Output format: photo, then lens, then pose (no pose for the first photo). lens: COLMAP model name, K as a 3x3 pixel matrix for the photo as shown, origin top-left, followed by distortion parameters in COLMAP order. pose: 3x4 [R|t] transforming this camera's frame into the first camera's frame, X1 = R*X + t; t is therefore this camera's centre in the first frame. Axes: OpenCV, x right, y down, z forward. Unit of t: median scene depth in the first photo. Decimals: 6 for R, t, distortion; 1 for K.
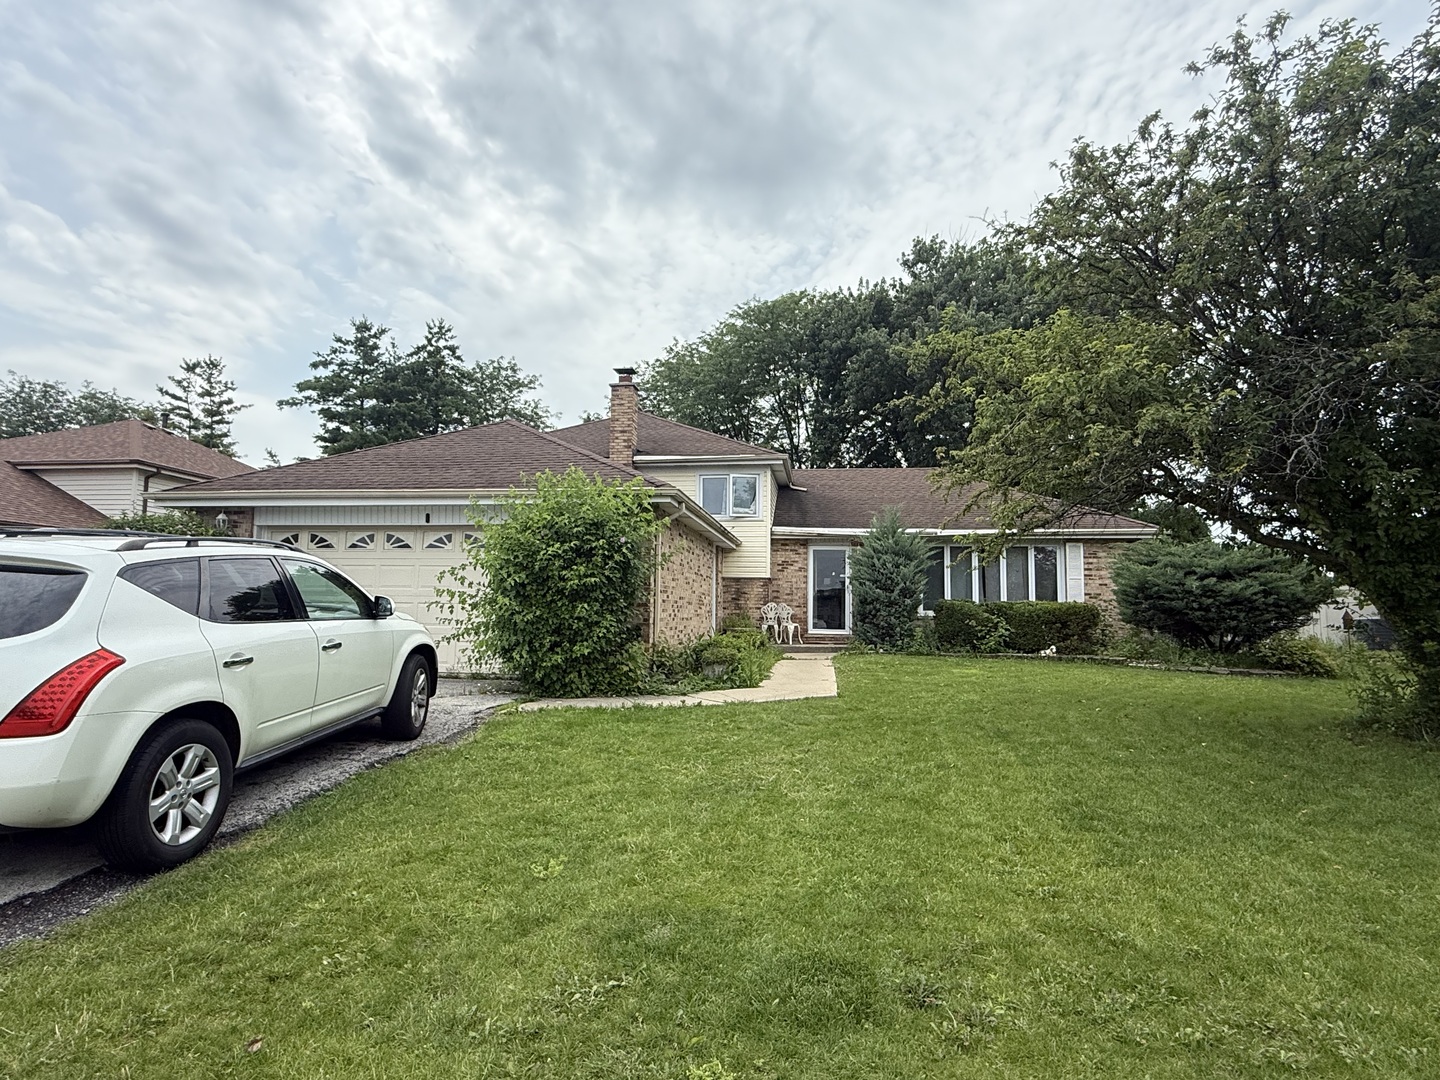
lens RADIAL K [[814.9, 0, 719.4], [0, 814.9, 543.6], [0, 0, 1]] dist [0.001379, 0.000080]
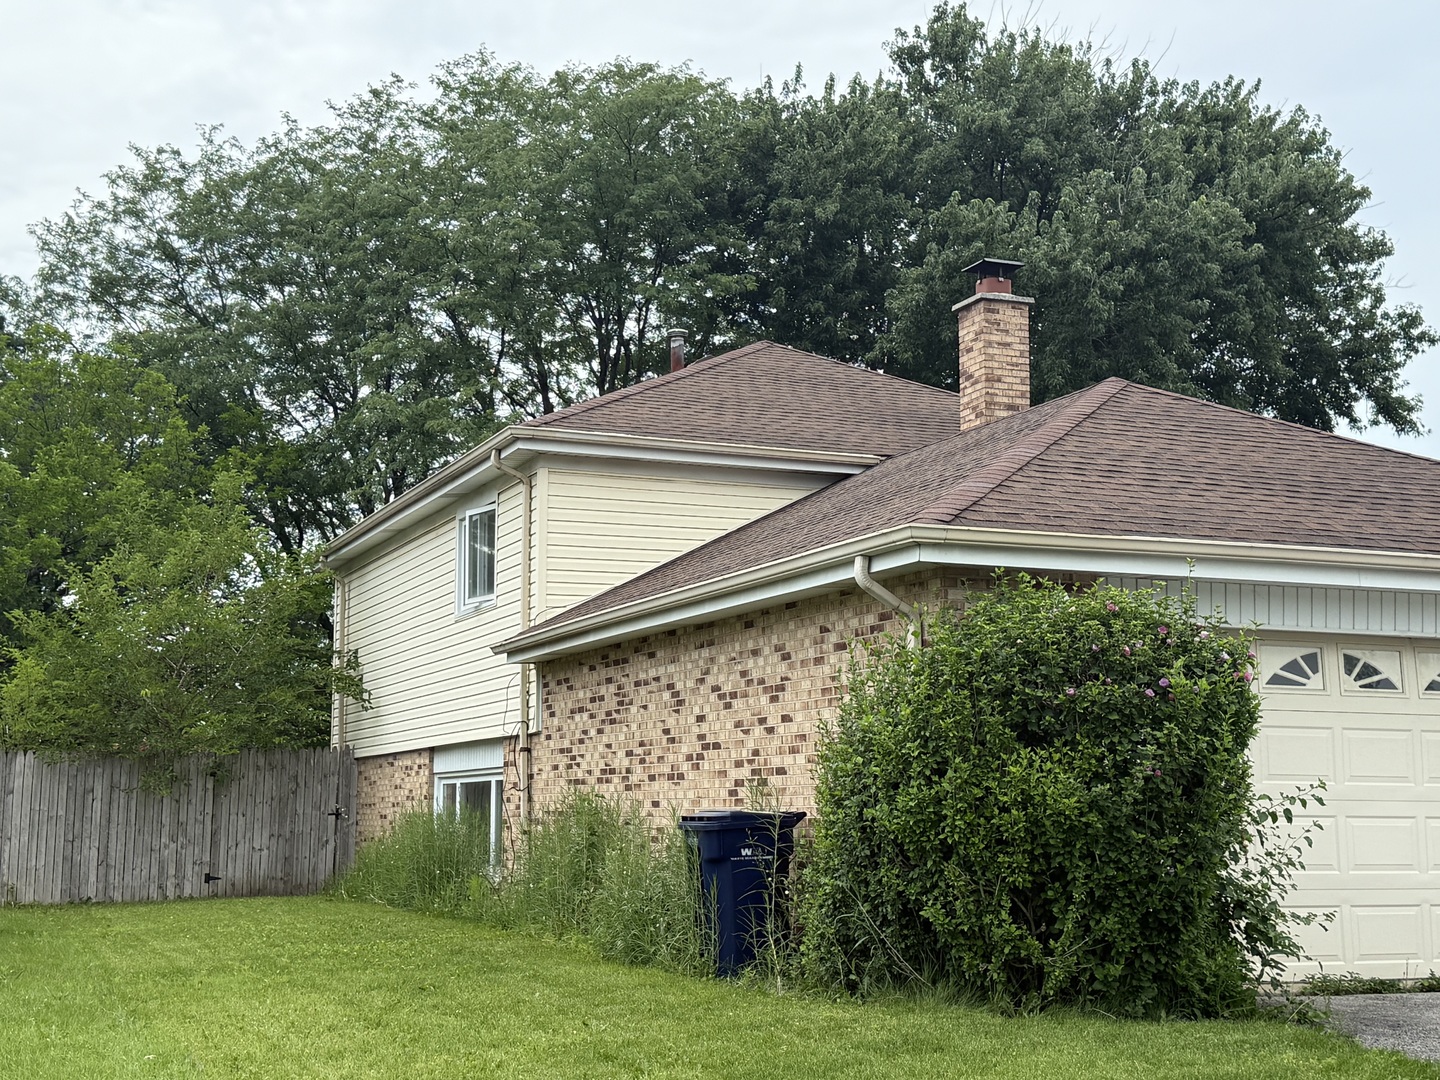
lens RADIAL K [[1940.9, 0, 719.5], [0, 1940.9, 538.1], [0, 0, 1]] dist [-0.009926, 0.000000]
pose [[0.883353, 0.058708, 0.465018, -1.165019], [-0.036049, 0.997696, -0.057480, -0.002331], [-0.467321, 0.034012, 0.883433, 0.260076]]
